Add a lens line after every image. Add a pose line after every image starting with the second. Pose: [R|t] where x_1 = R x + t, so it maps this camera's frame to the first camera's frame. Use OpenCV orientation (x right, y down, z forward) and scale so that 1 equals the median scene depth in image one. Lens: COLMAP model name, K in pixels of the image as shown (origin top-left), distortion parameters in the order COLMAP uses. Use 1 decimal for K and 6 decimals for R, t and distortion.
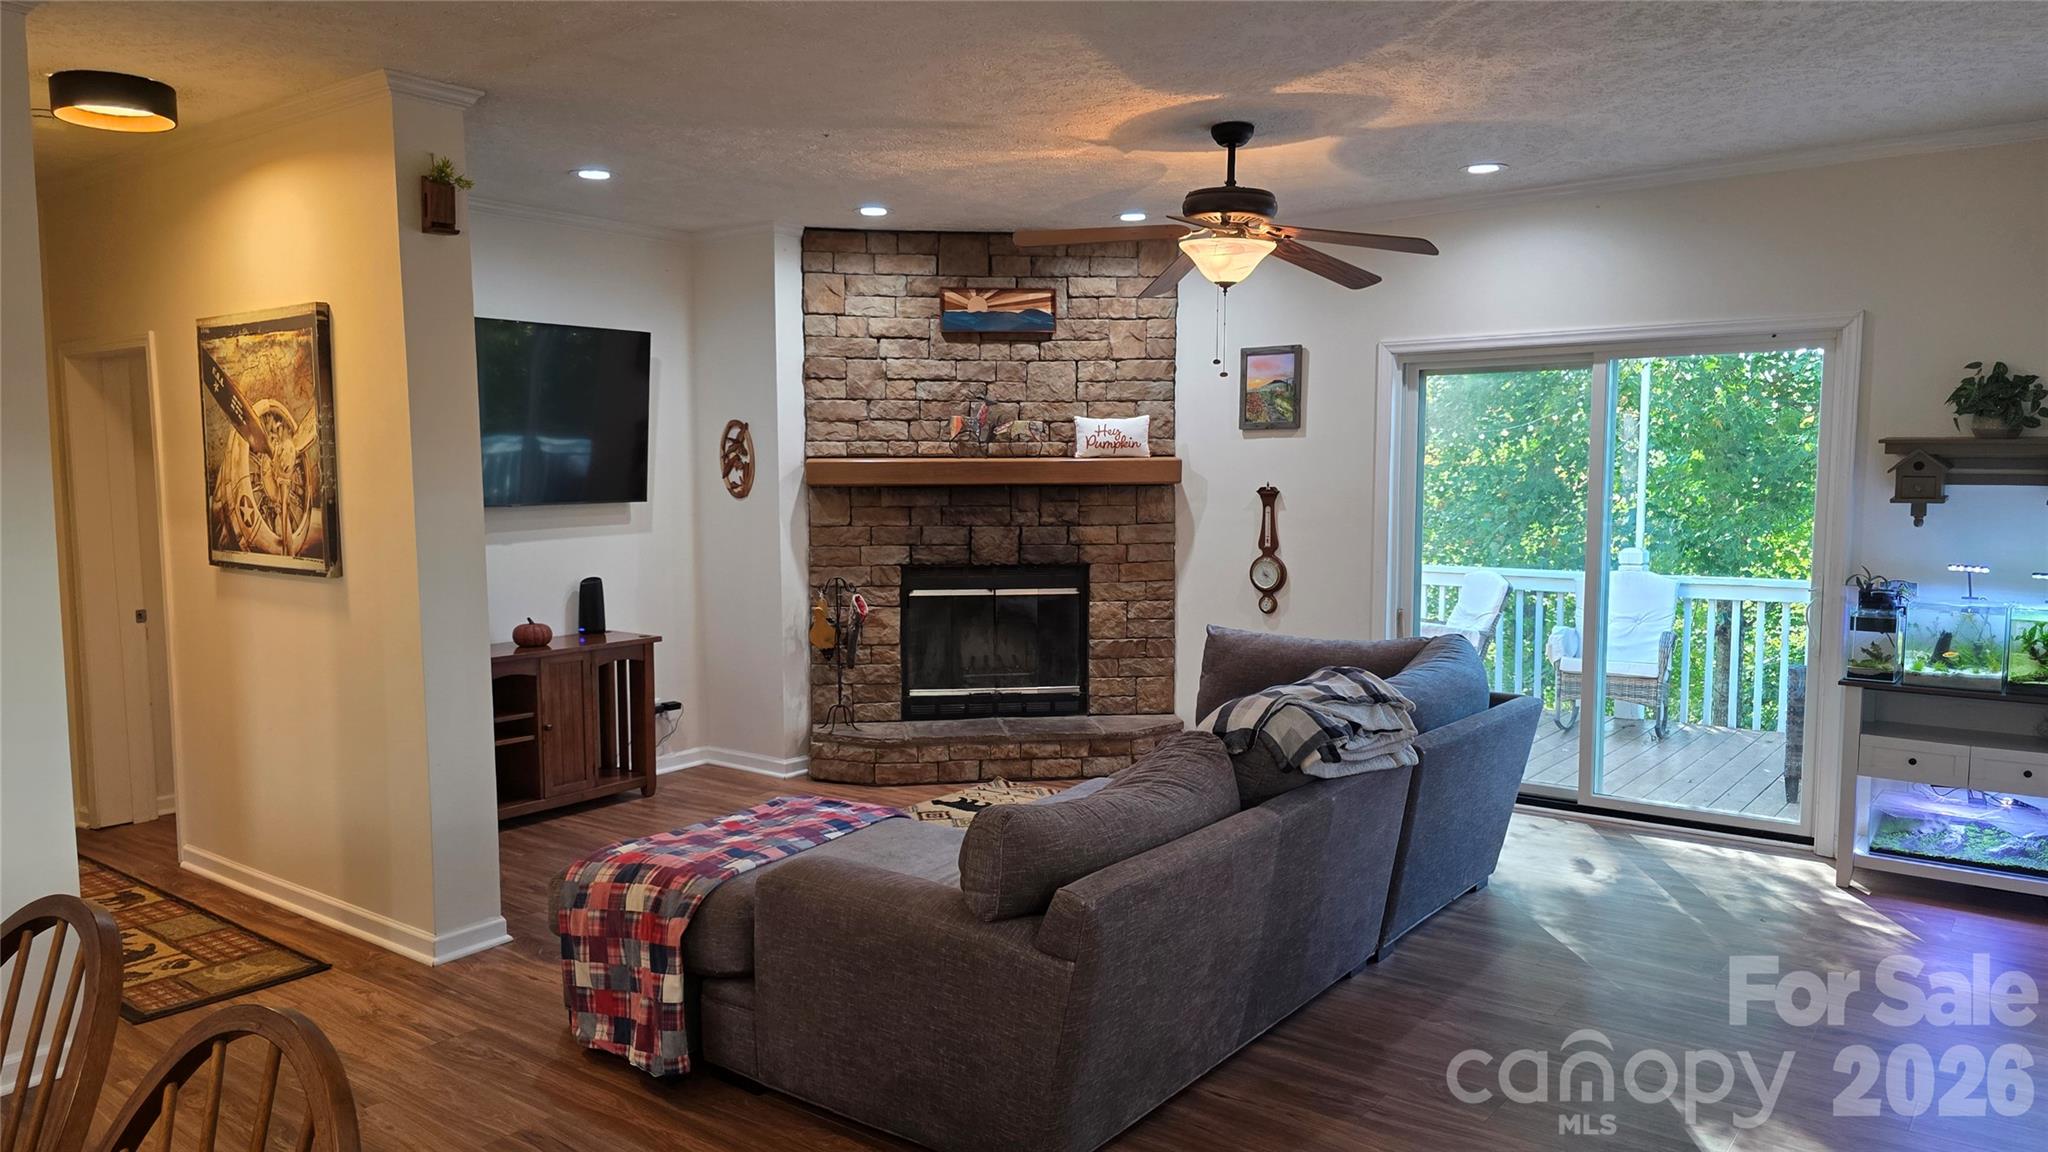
lens RADIAL K [[1383.0, 0, 995.5], [0, 1383.0, 608.6], [0, 0, 1]] dist [0.084524, -0.103012]
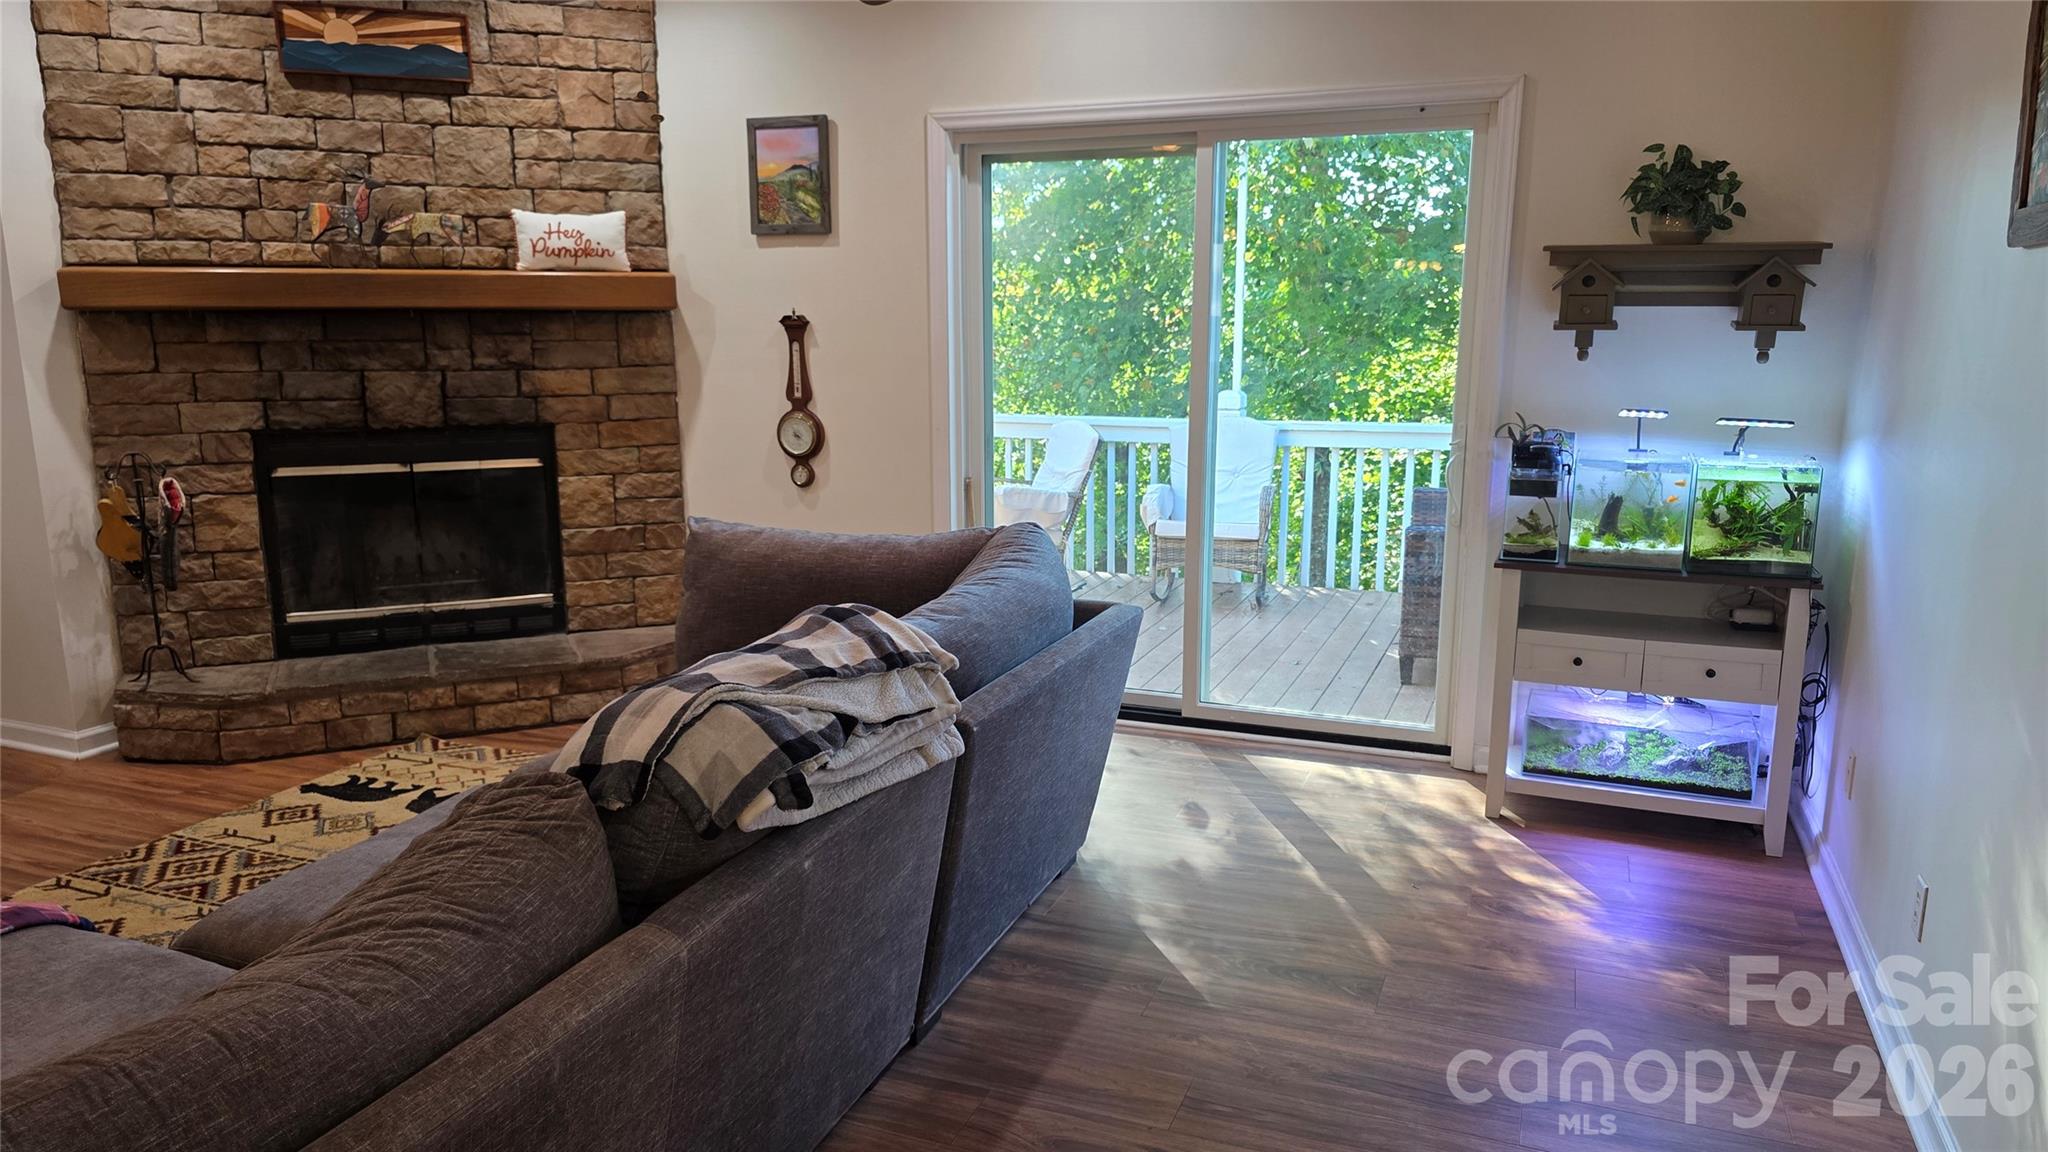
lens RADIAL K [[1383.0, 0, 995.5], [0, 1383.0, 608.6], [0, 0, 1]] dist [0.084524, -0.103012]
pose [[0.962119, -0.056704, 0.266668, 0.093744], [0.026770, 0.993054, 0.114576, -0.014560], [-0.271313, -0.103097, 0.956954, 0.247360]]
